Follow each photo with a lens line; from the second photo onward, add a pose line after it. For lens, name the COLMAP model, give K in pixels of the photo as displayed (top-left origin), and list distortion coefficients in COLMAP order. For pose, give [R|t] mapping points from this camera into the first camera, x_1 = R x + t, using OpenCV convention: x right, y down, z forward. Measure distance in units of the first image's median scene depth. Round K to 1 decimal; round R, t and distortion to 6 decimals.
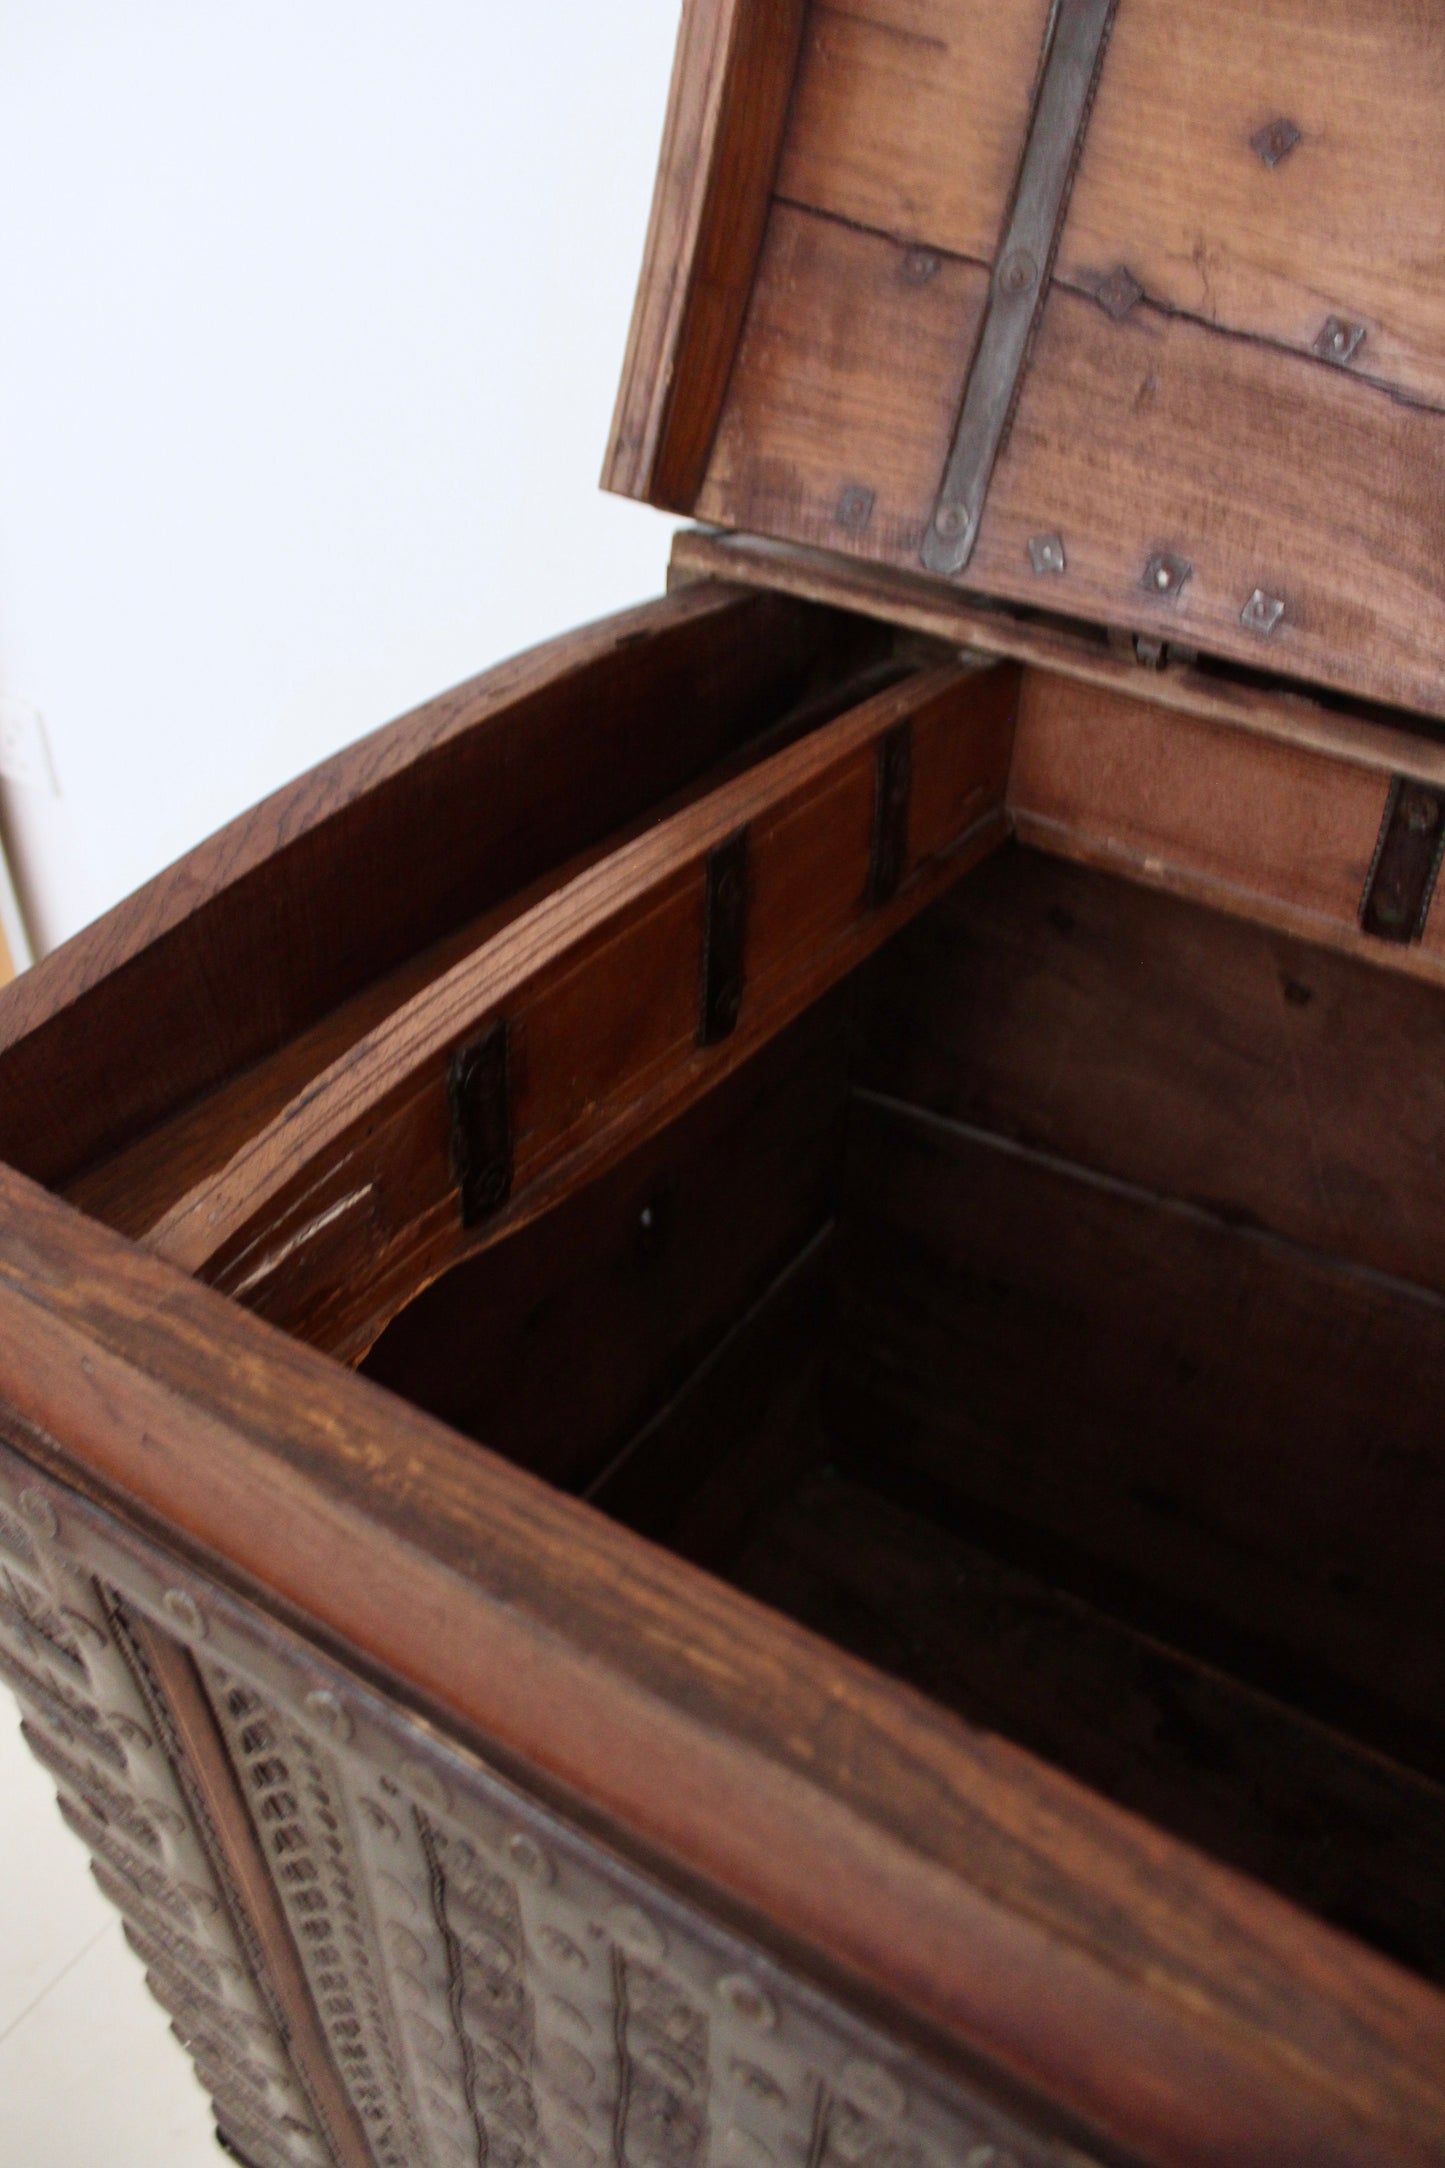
lens RADIAL K [[1775.9, 0, 683.6], [0, 1775.9, 1090.4], [0, 0, 1]] dist [-0.166813, 0.135185]
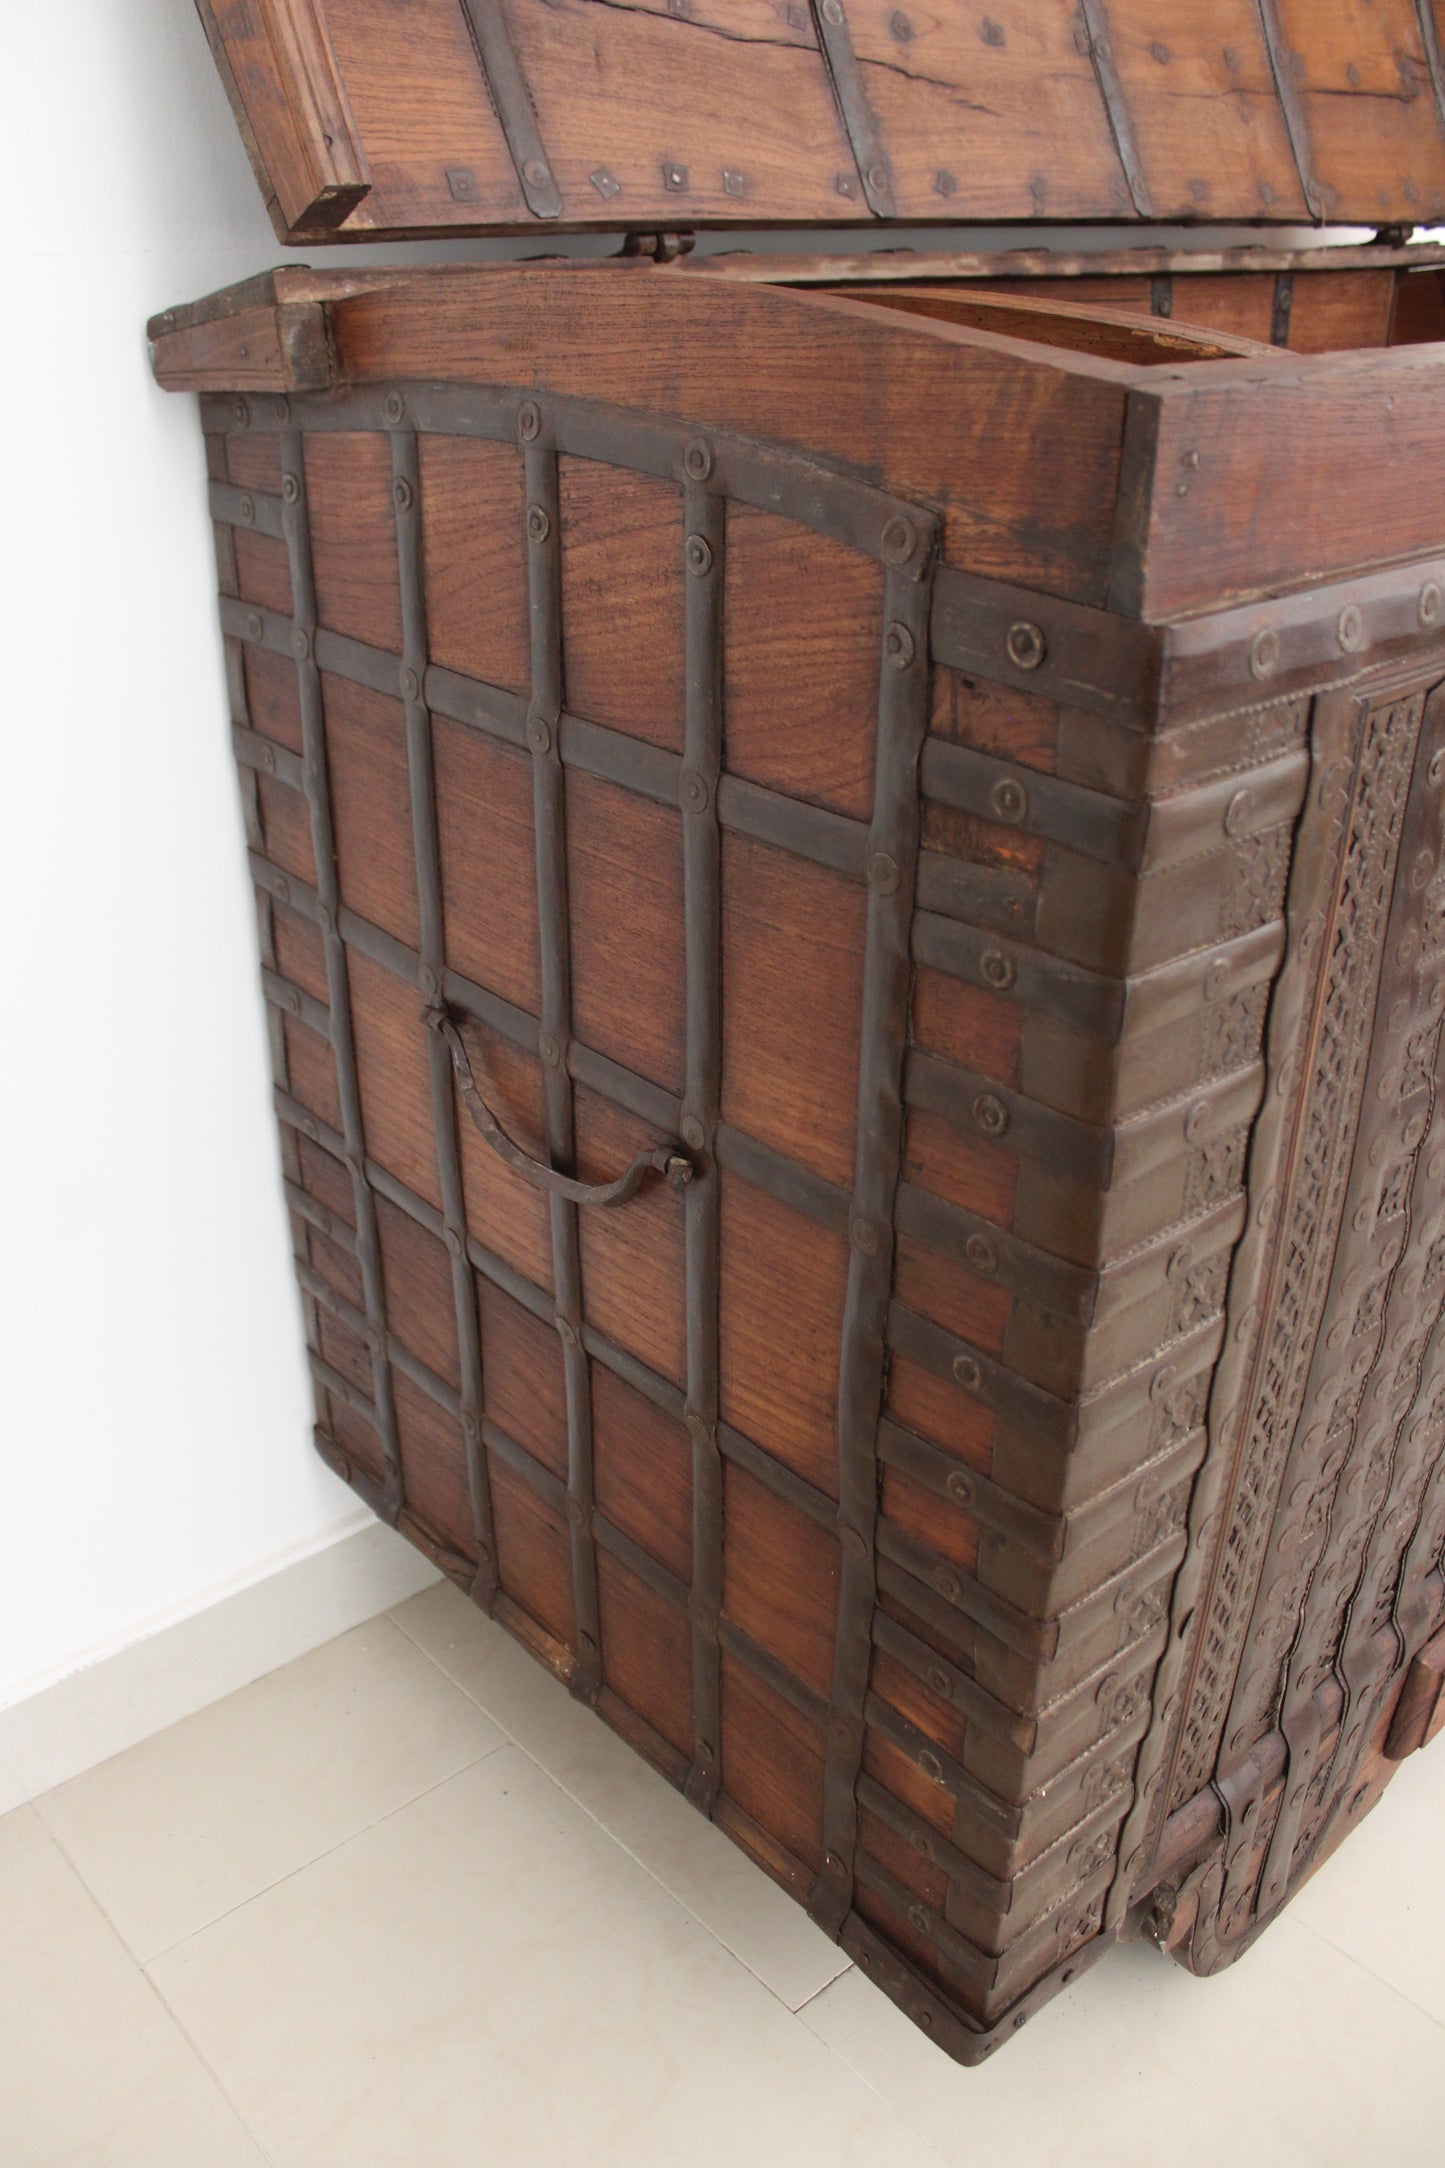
lens RADIAL K [[1775.9, 0, 709.1], [0, 1775.9, 1077.7], [0, 0, 1]] dist [-0.166813, 0.135185]
pose [[0.236882, -0.443927, 0.864185, -1.144355], [0.614163, 0.757647, 0.220851, -0.037368], [-0.752788, 0.478435, 0.452117, 0.671002]]
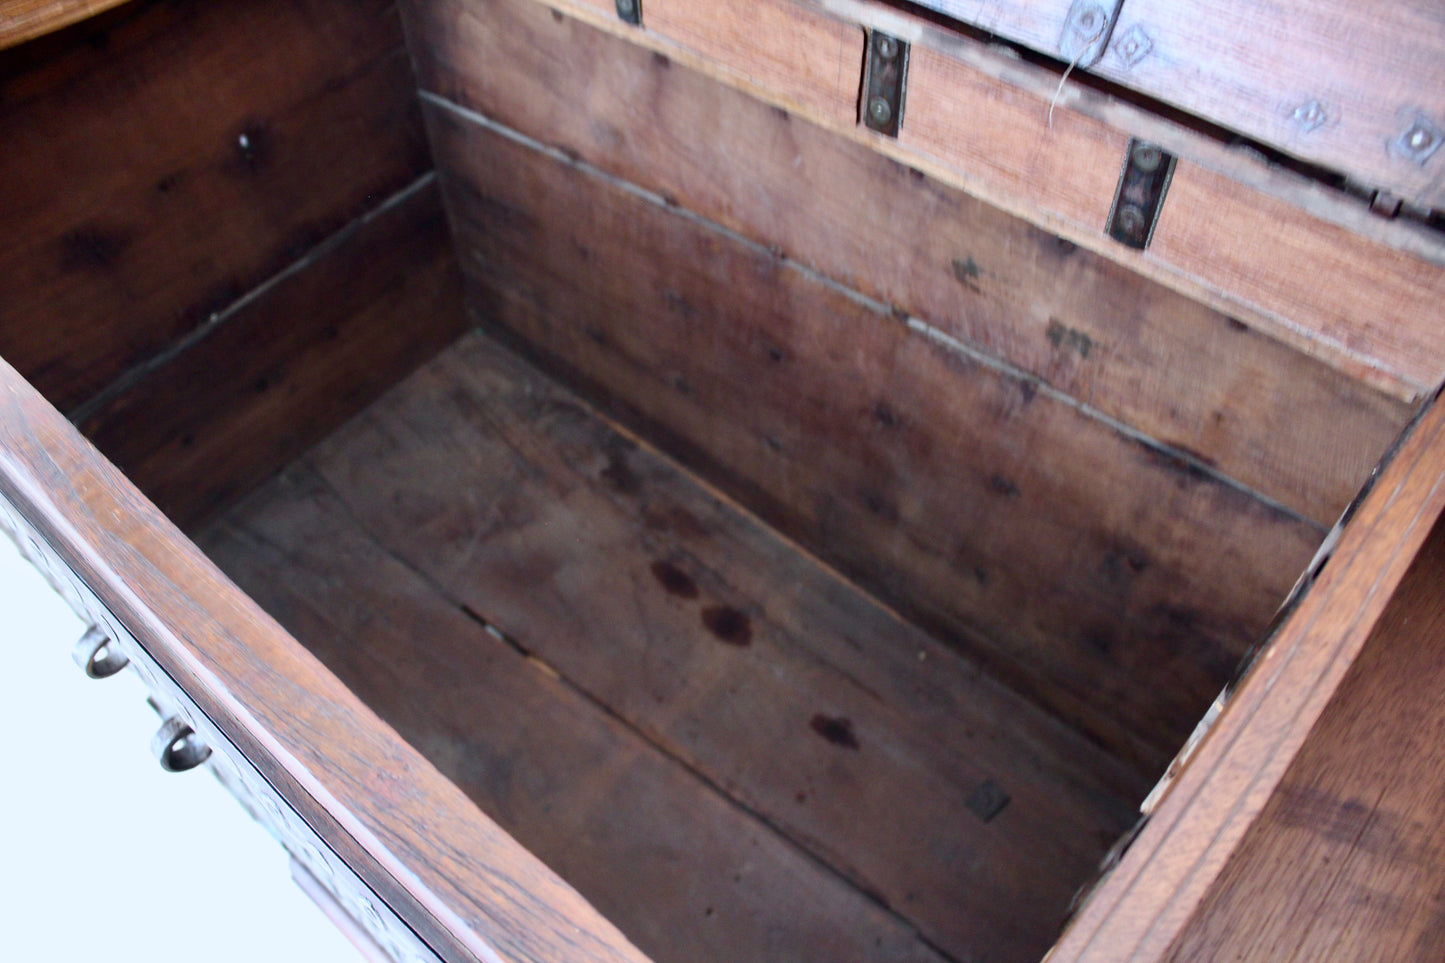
lens RADIAL K [[1183.6, 0, 724.3], [0, 1183.6, 490.2], [0, 0, 1]] dist [-0.166813, 0.135185]
pose [[0.994160, 0.068488, -0.083402, 0.840930], [-0.048578, 0.974097, 0.220853, 0.191783], [0.096367, -0.215512, 0.971735, -0.294239]]
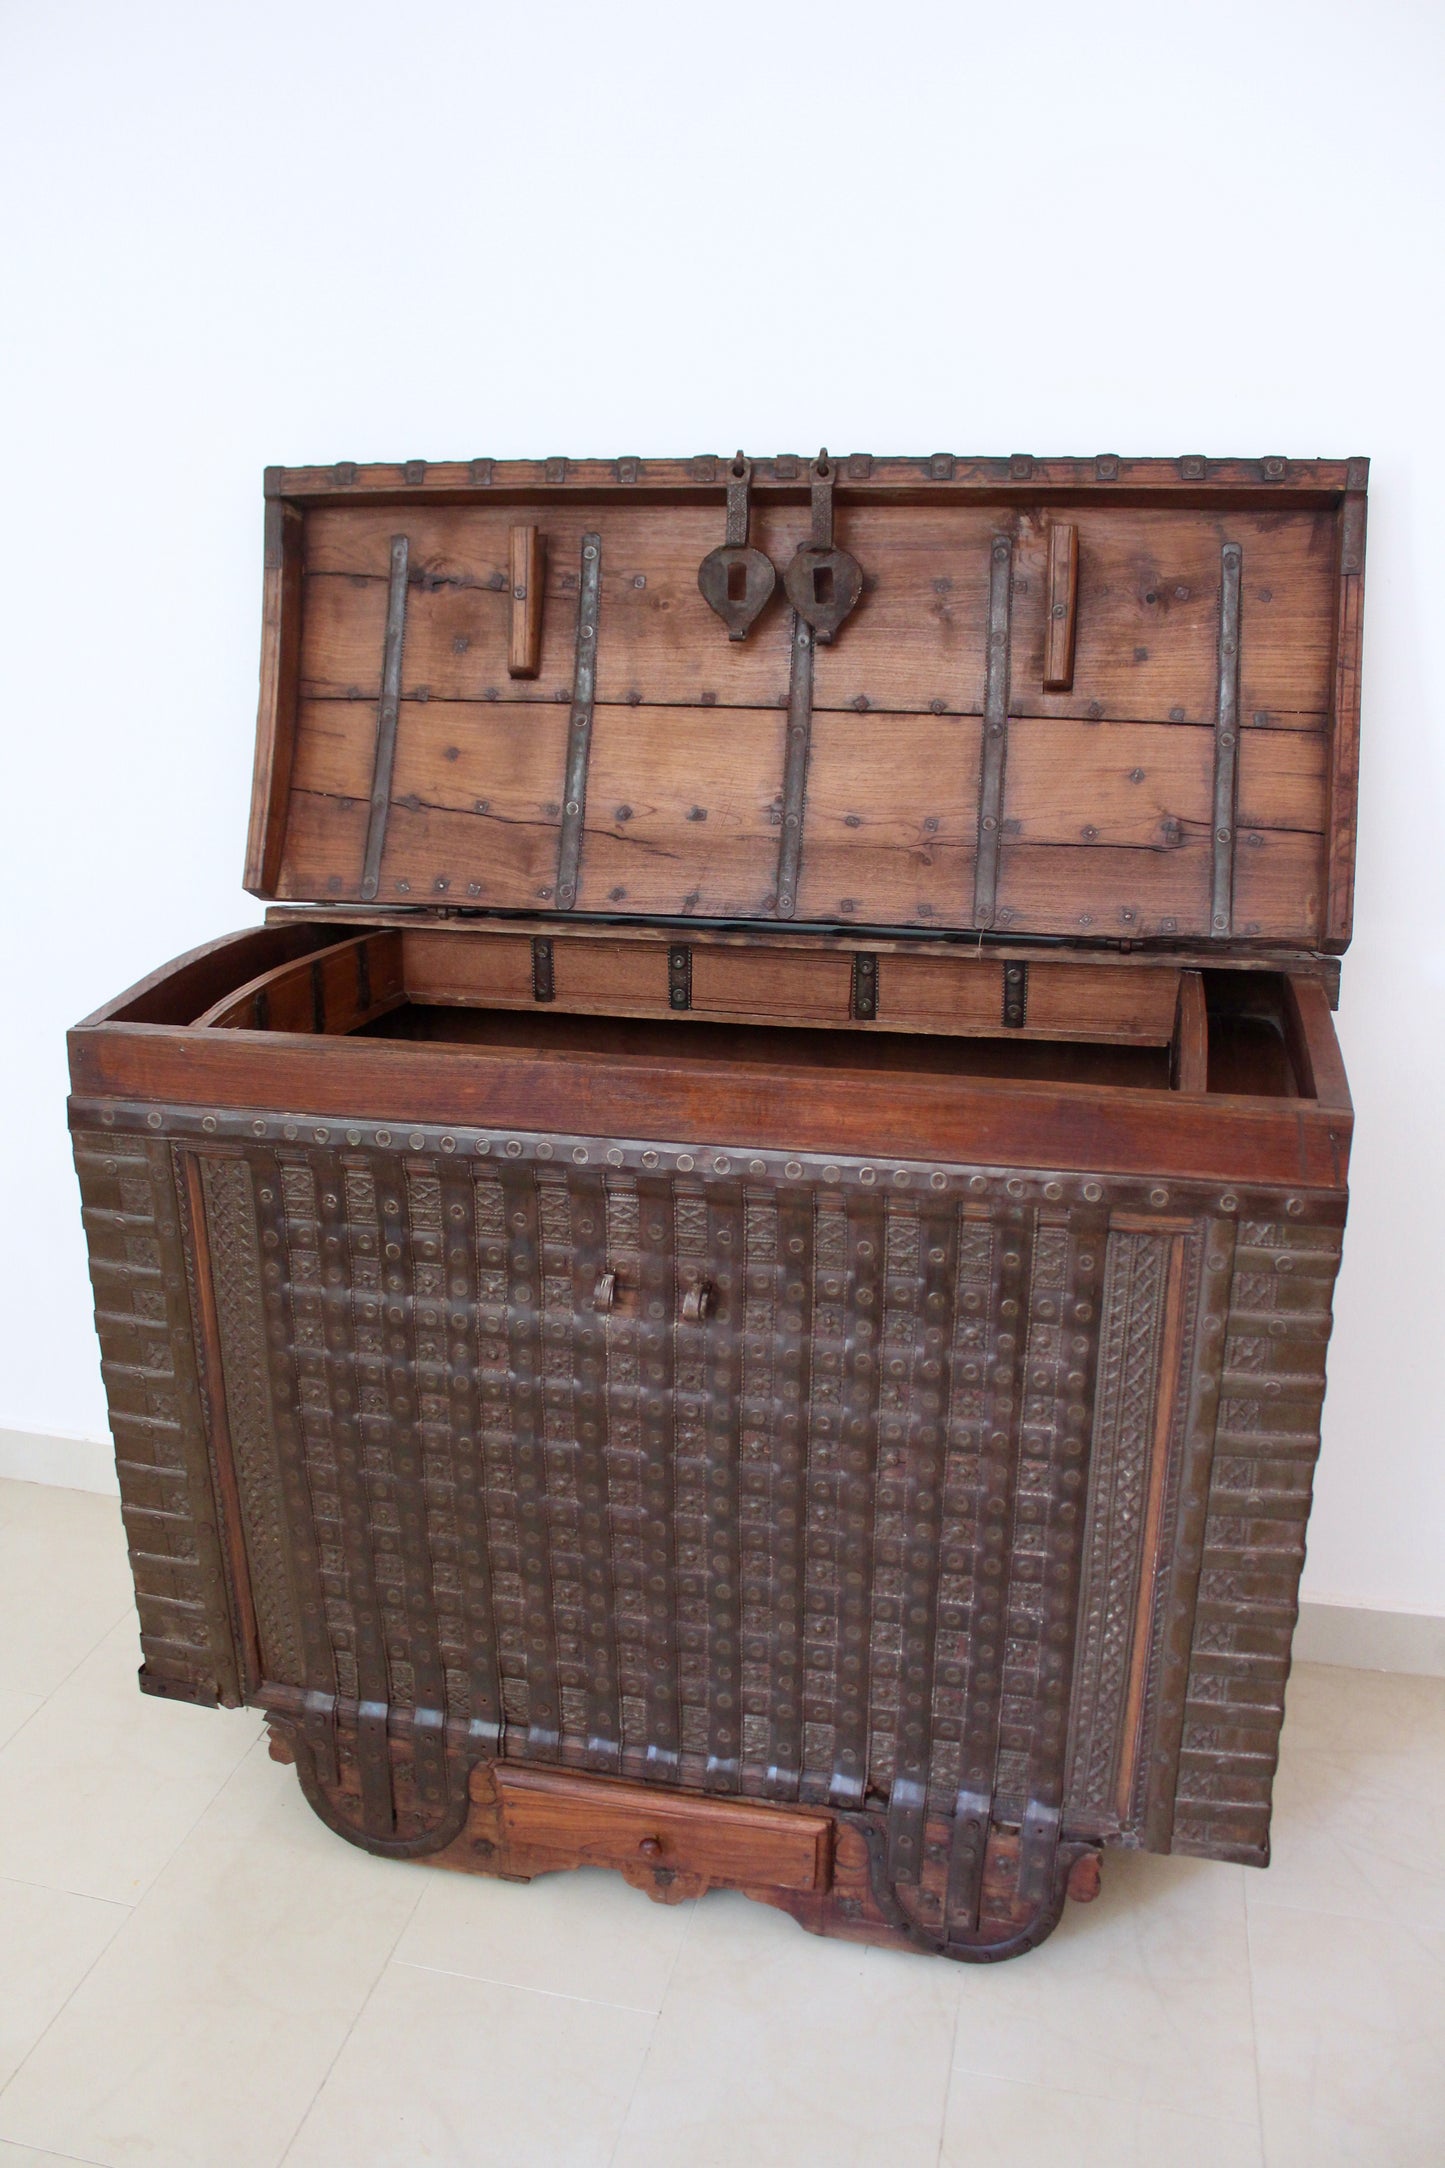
lens RADIAL K [[1775.9, 0, 714.4], [0, 1775.9, 1072.0], [0, 0, 1]] dist [-0.166813, 0.135185]
pose [[0.930502, -0.107632, 0.350115, -0.379331], [0.230253, 0.915261, -0.330576, 1.082964], [-0.284866, 0.388217, 0.876435, -1.643691]]
